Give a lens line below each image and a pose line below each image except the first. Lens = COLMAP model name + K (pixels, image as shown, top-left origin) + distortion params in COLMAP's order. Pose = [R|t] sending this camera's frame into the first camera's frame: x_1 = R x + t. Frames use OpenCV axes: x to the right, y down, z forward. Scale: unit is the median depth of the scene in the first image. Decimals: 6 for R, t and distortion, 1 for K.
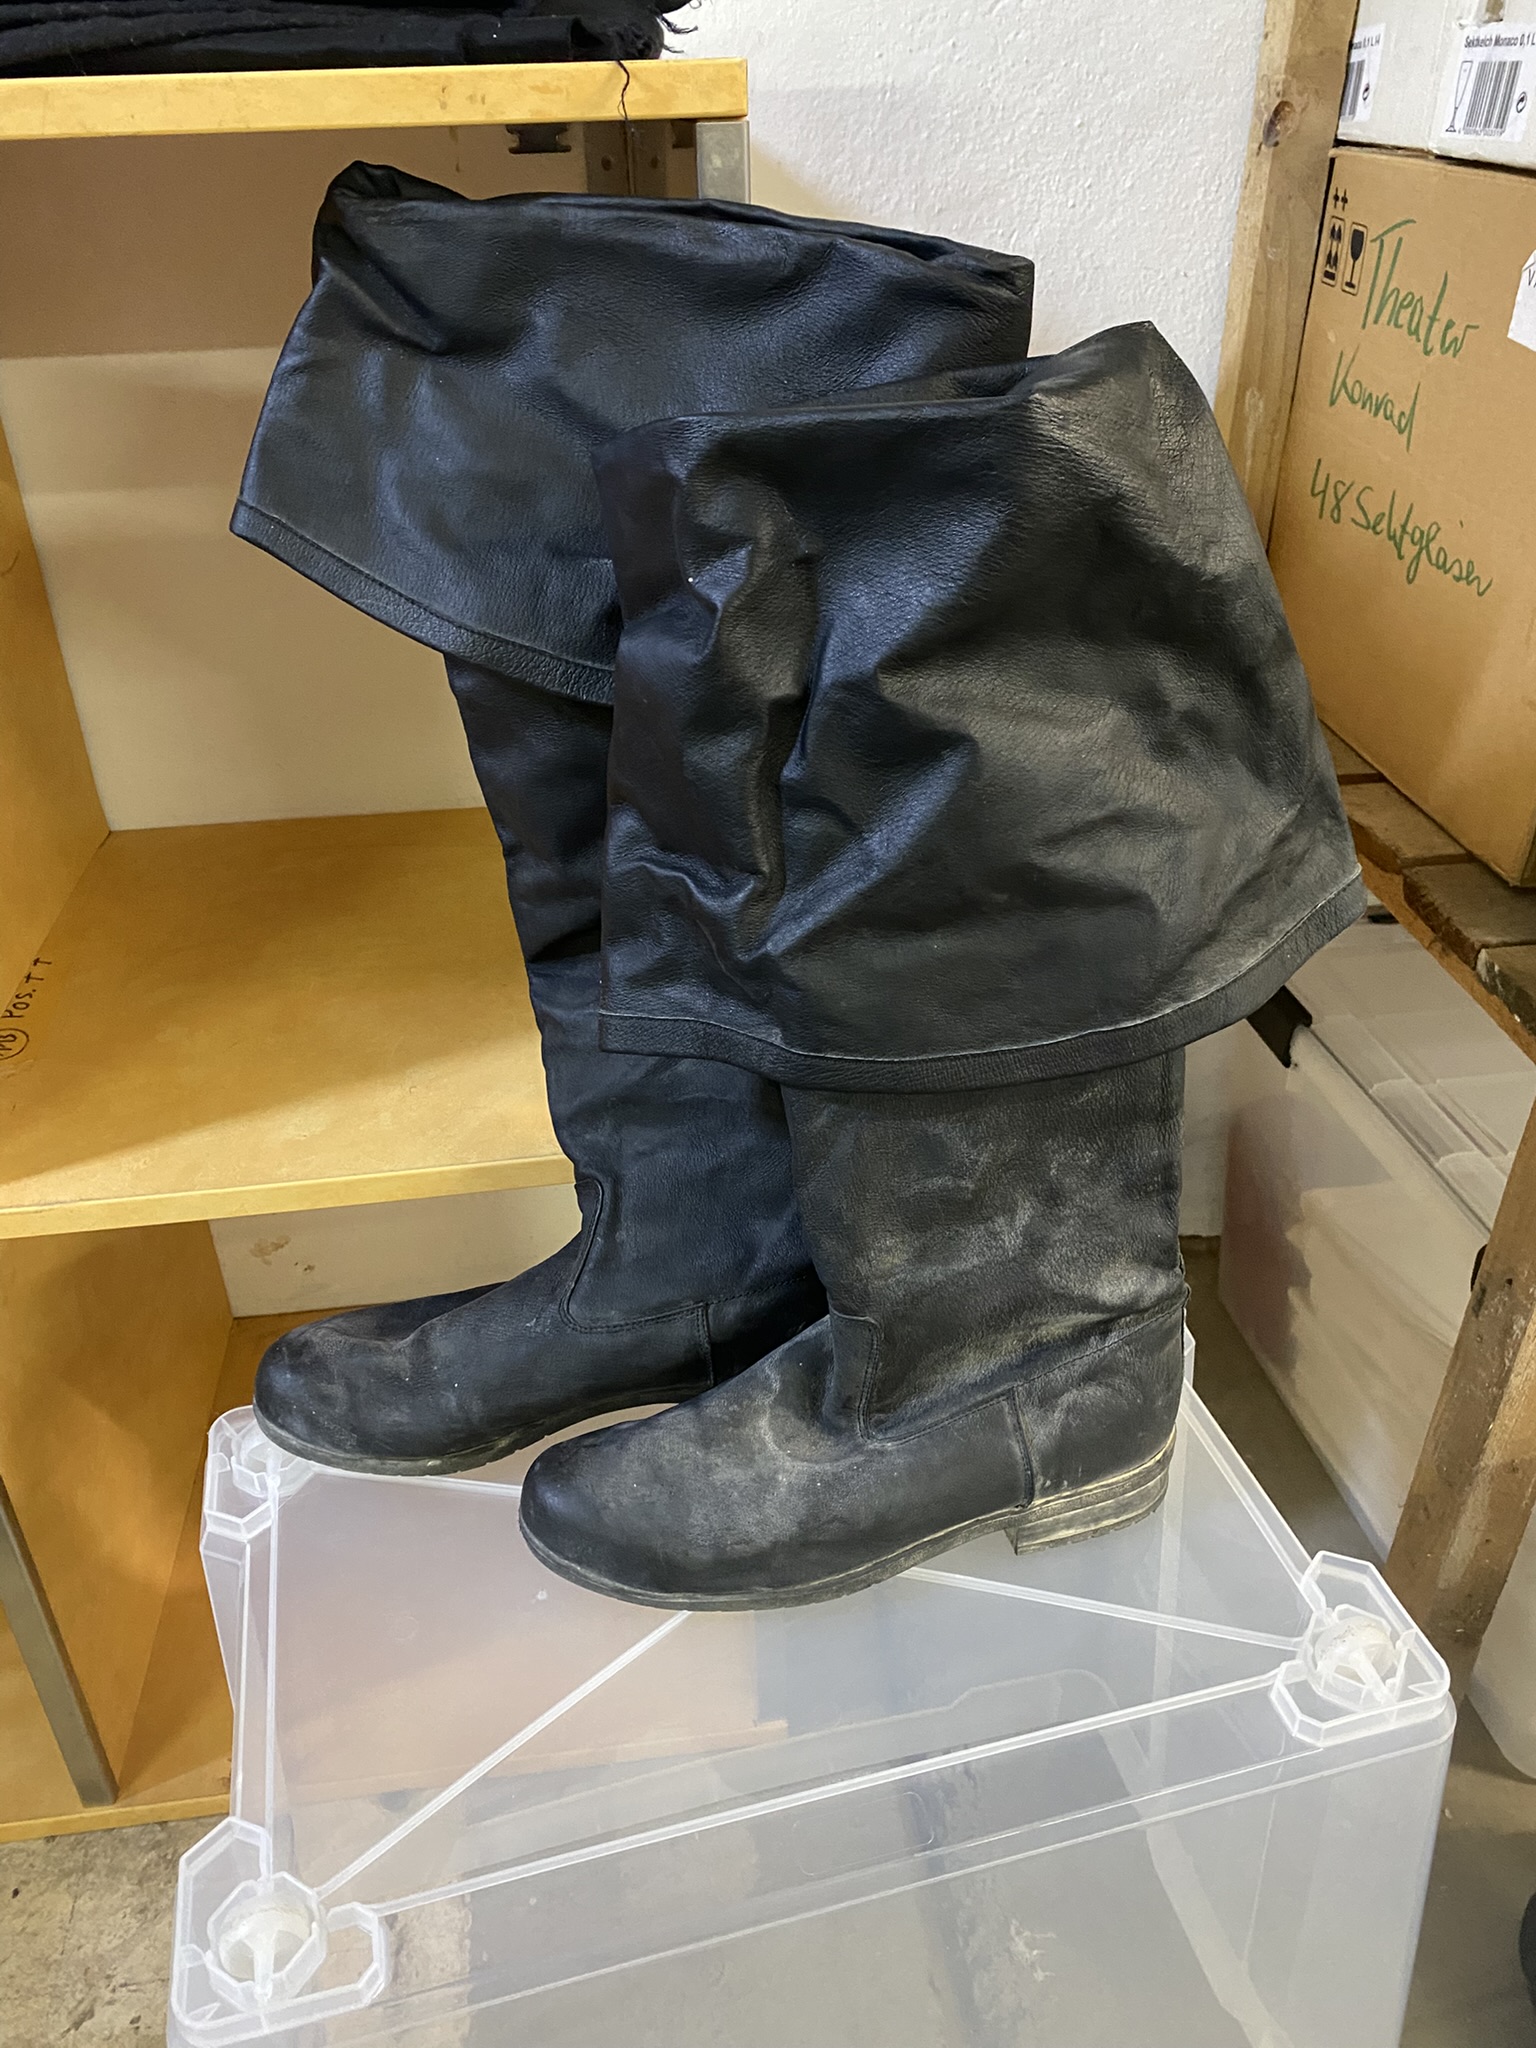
lens RADIAL K [[1547.9, 0, 772.0], [0, 1547.9, 1014.7], [0, 0, 1]] dist [-0.004697, -0.002209]
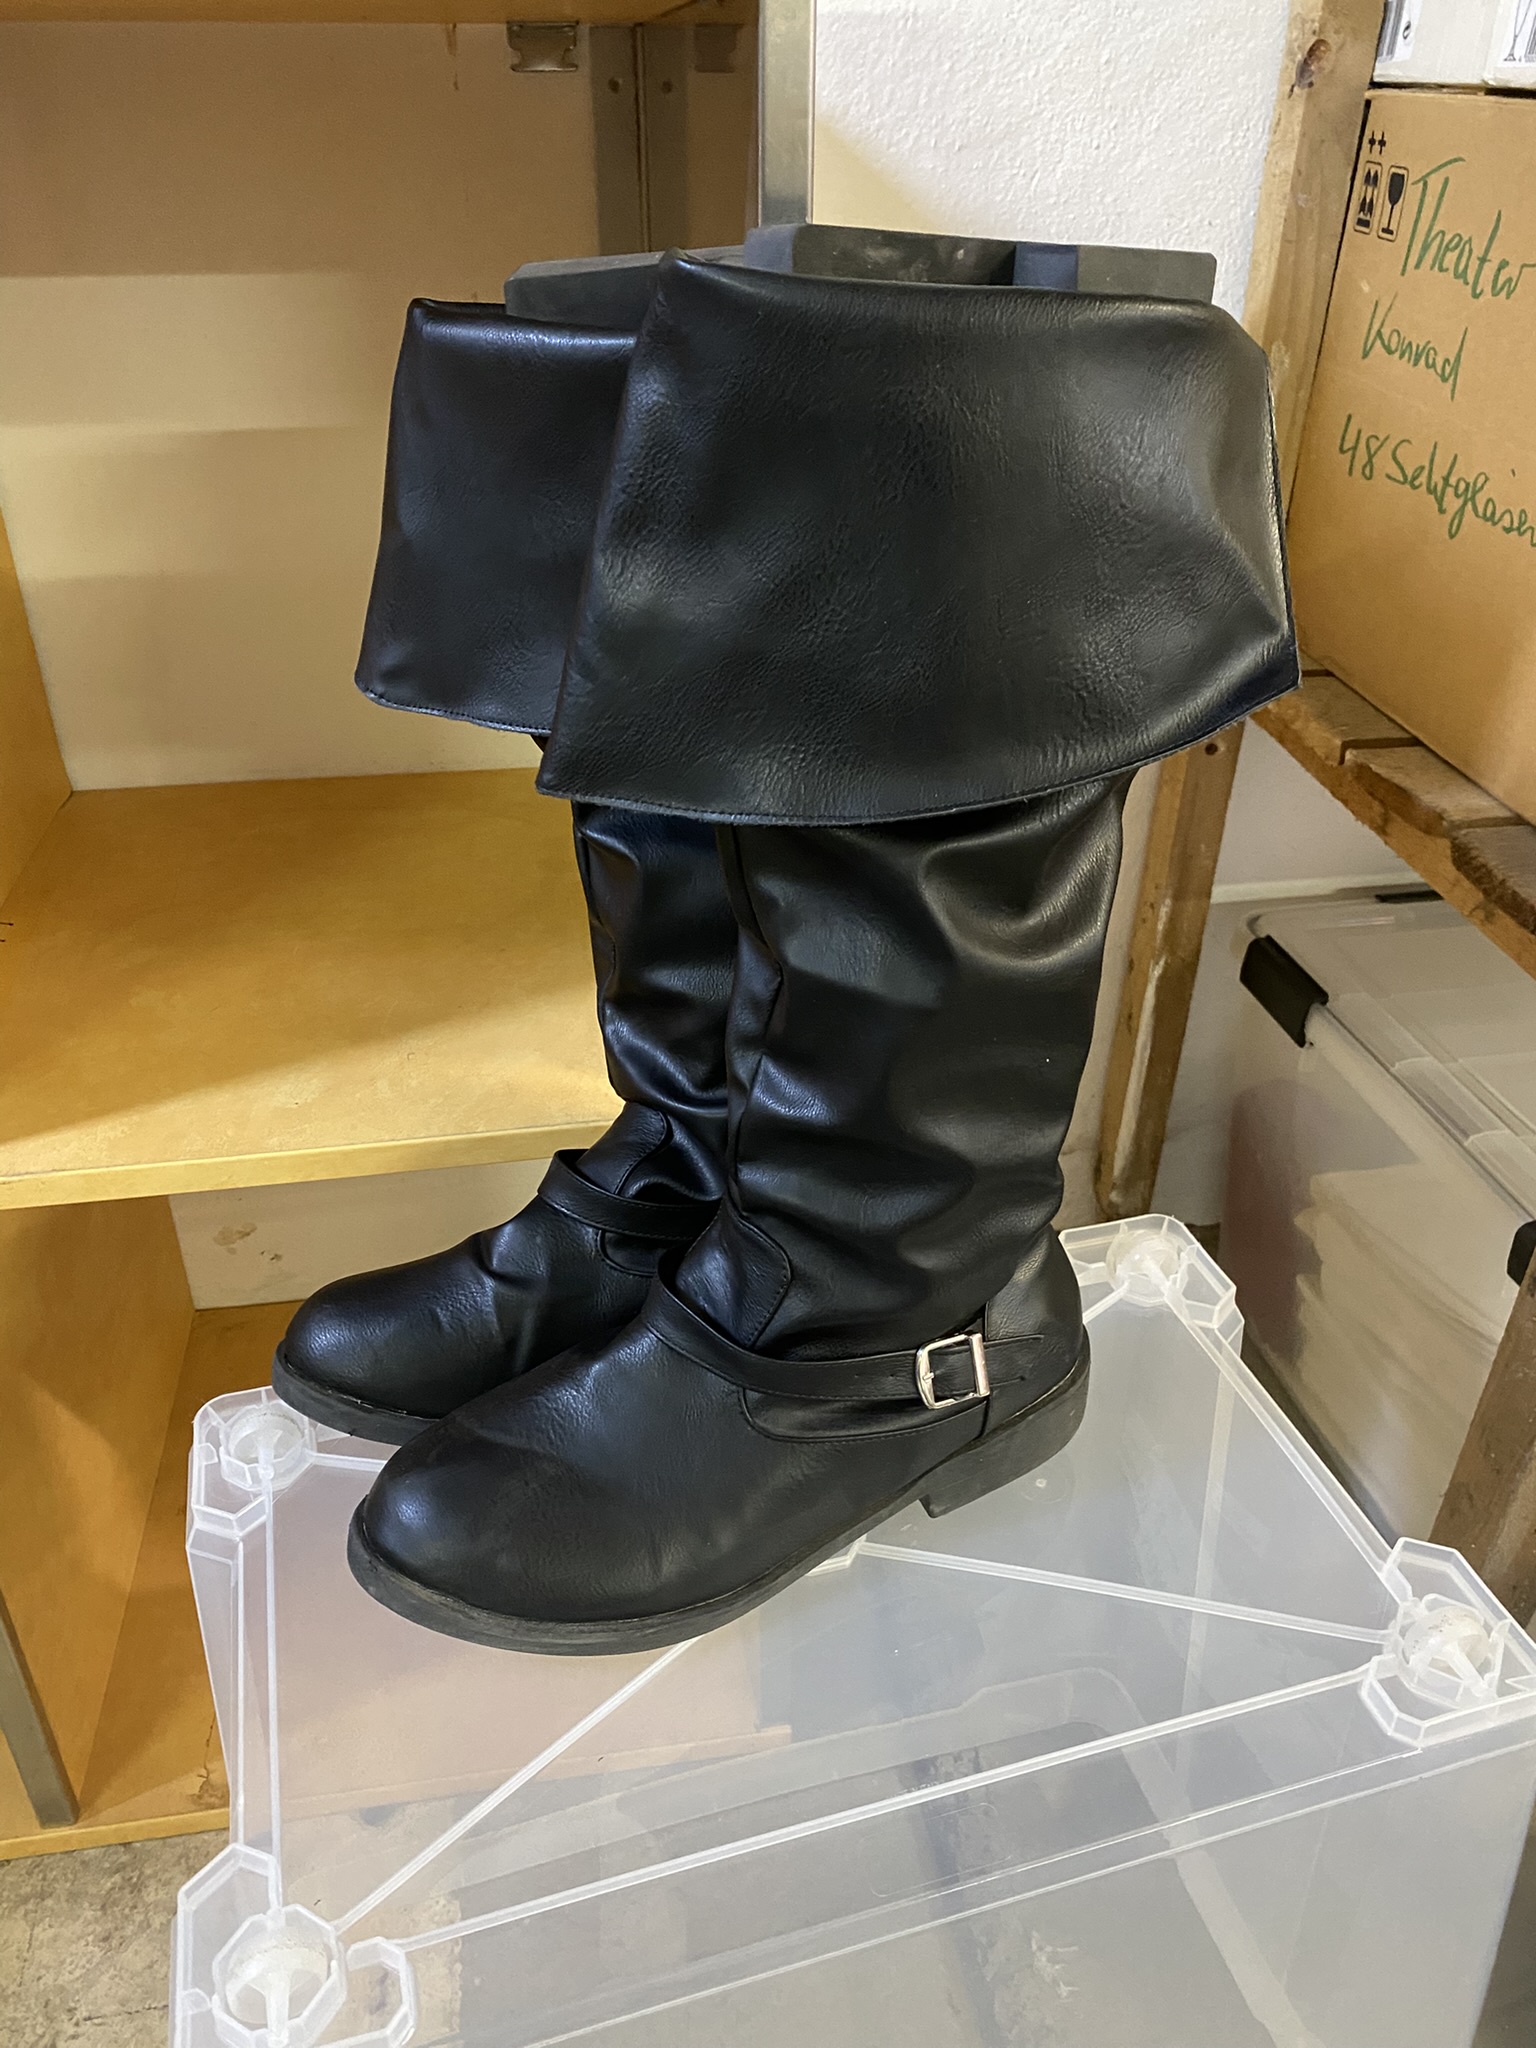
lens RADIAL K [[1543.1, 0, 775.4], [0, 1543.1, 1015.8], [0, 0, 1]] dist [0.005873, -0.010708]
pose [[0.999326, 0.005491, 0.036283, -0.040204], [-0.005423, 0.999983, -0.001957, 0.021855], [-0.036293, 0.001759, 0.999340, 0.051056]]
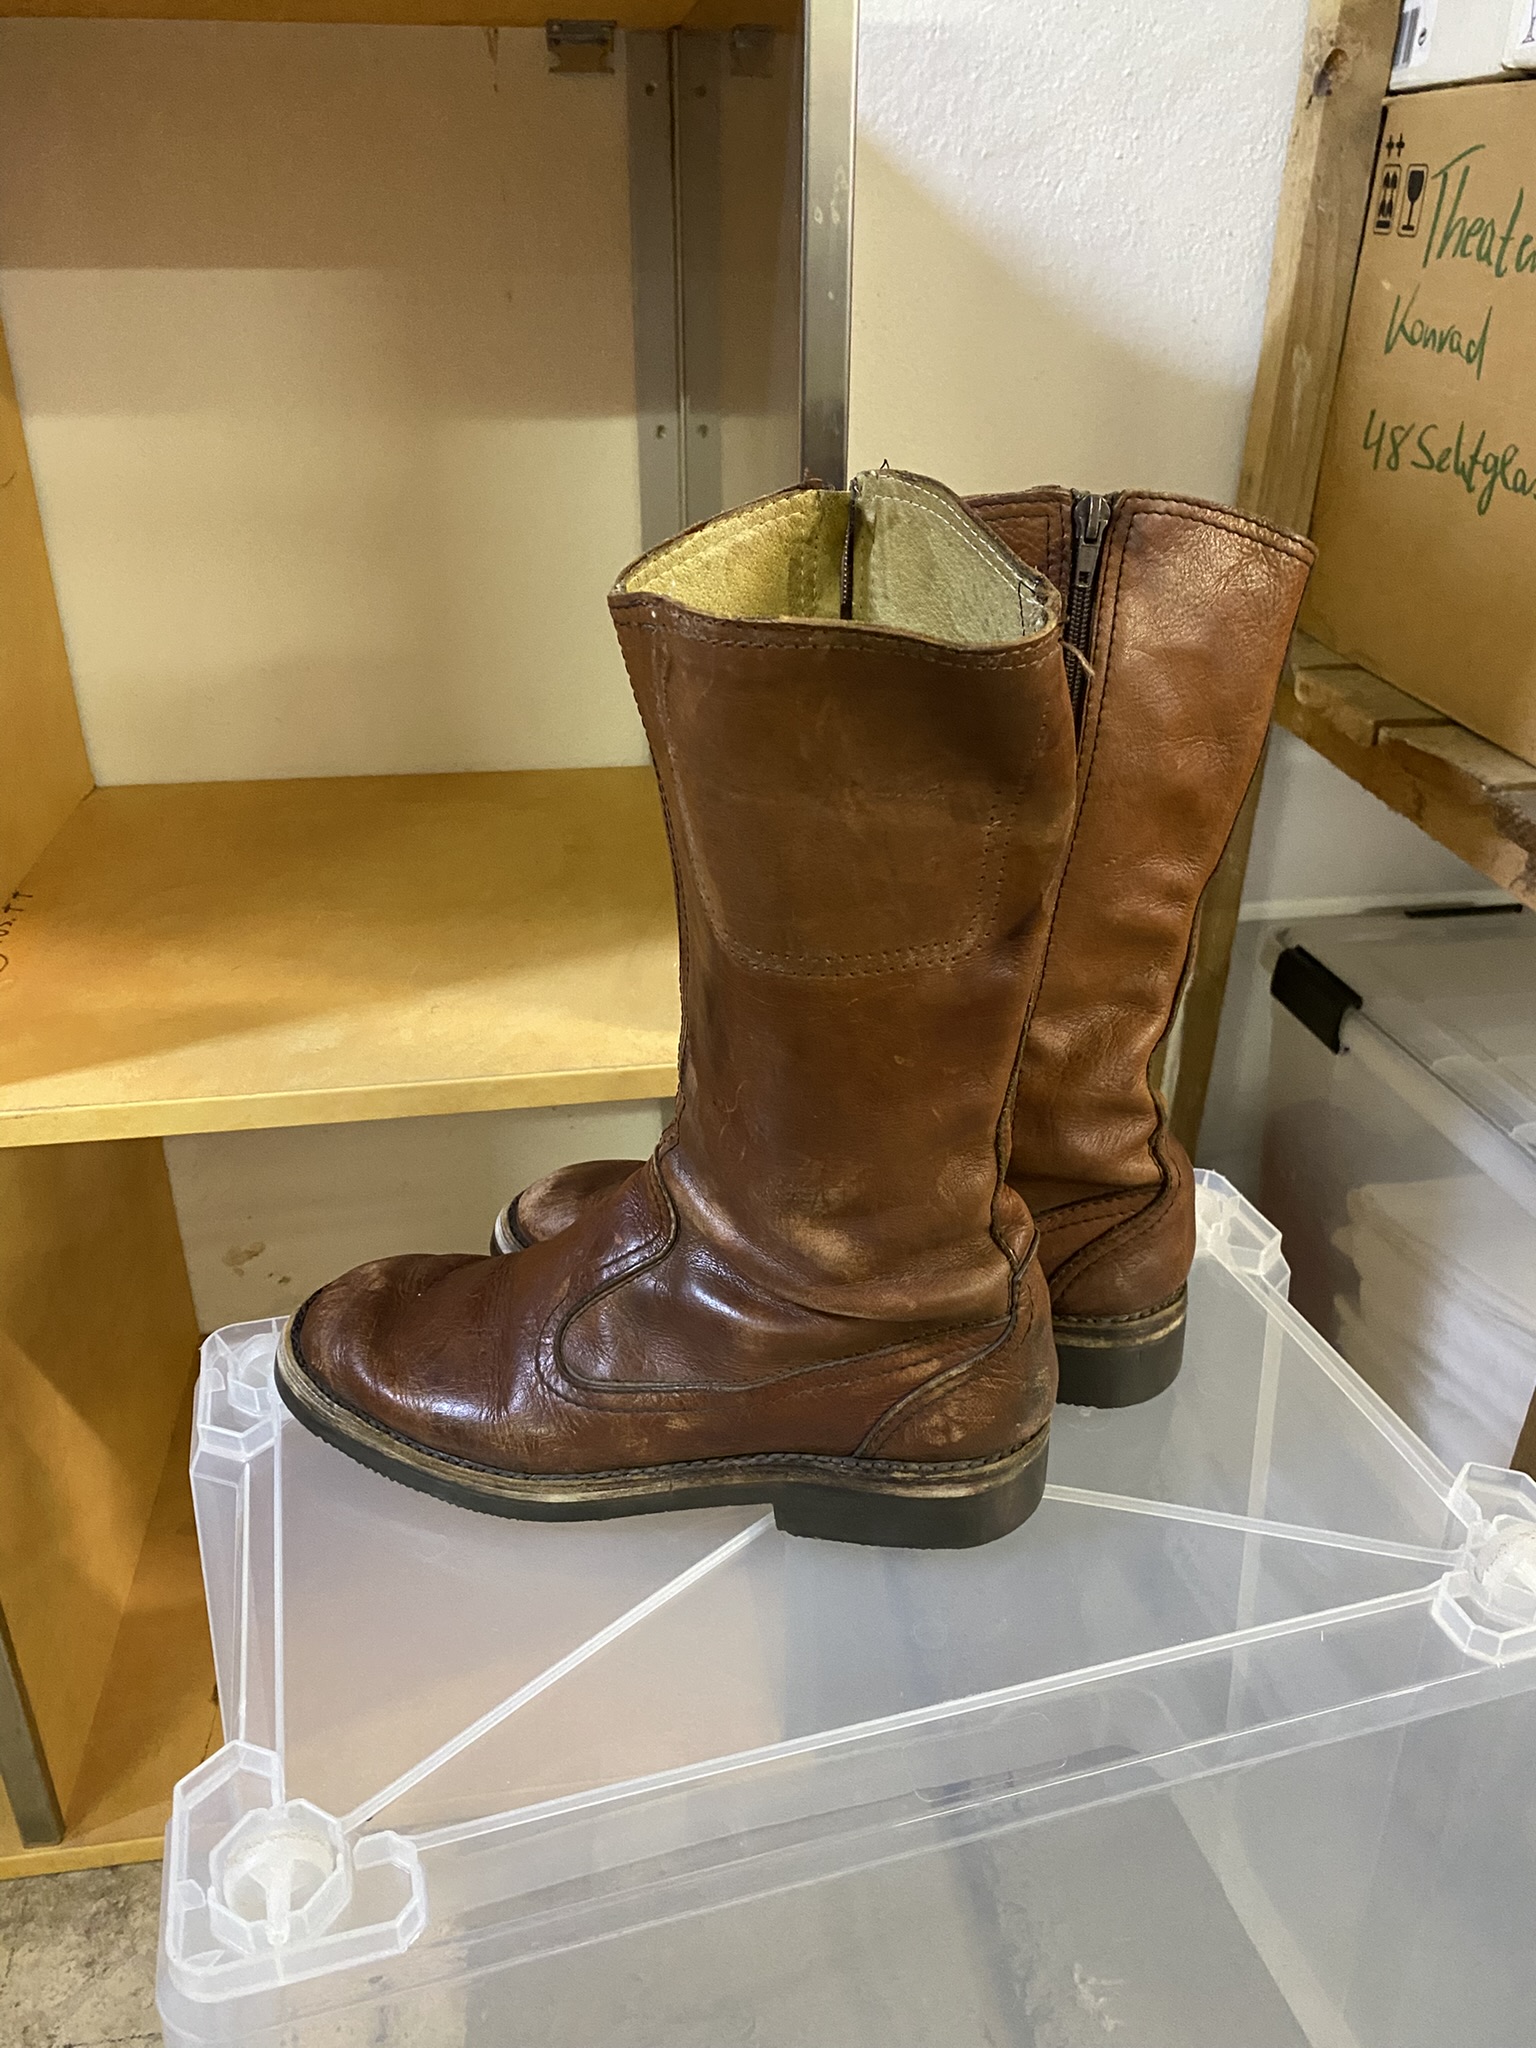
lens RADIAL K [[1547.9, 0, 772.0], [0, 1547.9, 1014.7], [0, 0, 1]] dist [-0.004697, -0.002209]
pose [[0.999545, 0.013860, 0.026793, -0.048863], [-0.011846, 0.997195, -0.073904, 0.103578], [-0.027742, 0.073553, 0.996905, 0.070575]]
